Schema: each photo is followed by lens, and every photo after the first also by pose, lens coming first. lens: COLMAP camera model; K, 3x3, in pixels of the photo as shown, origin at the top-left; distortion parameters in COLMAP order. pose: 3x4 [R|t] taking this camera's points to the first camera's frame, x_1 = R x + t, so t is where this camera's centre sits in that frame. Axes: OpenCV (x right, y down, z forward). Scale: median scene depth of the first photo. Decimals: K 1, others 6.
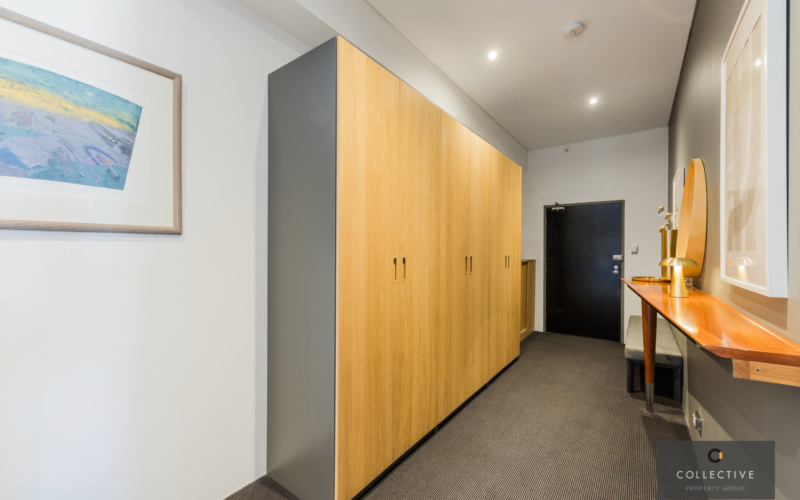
lens RADIAL K [[324.2, 0, 400.5], [0, 324.2, 252.1], [0, 0, 1]] dist [-0.000104, 0.000024]
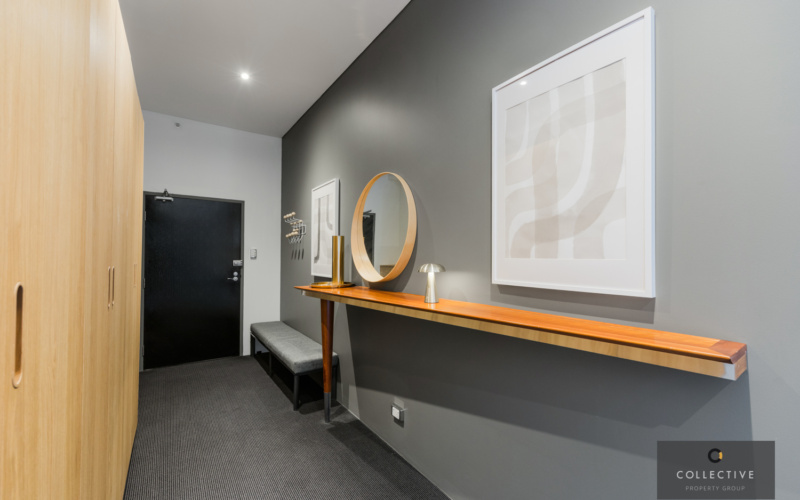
lens RADIAL K [[324.2, 0, 400.5], [0, 324.2, 252.1], [0, 0, 1]] dist [-0.000104, 0.000024]
pose [[0.312516, 0.014651, 0.949799, -0.071714], [-0.003007, 0.999891, -0.014434, -0.002779], [-0.949908, 0.001655, 0.312526, 0.364769]]
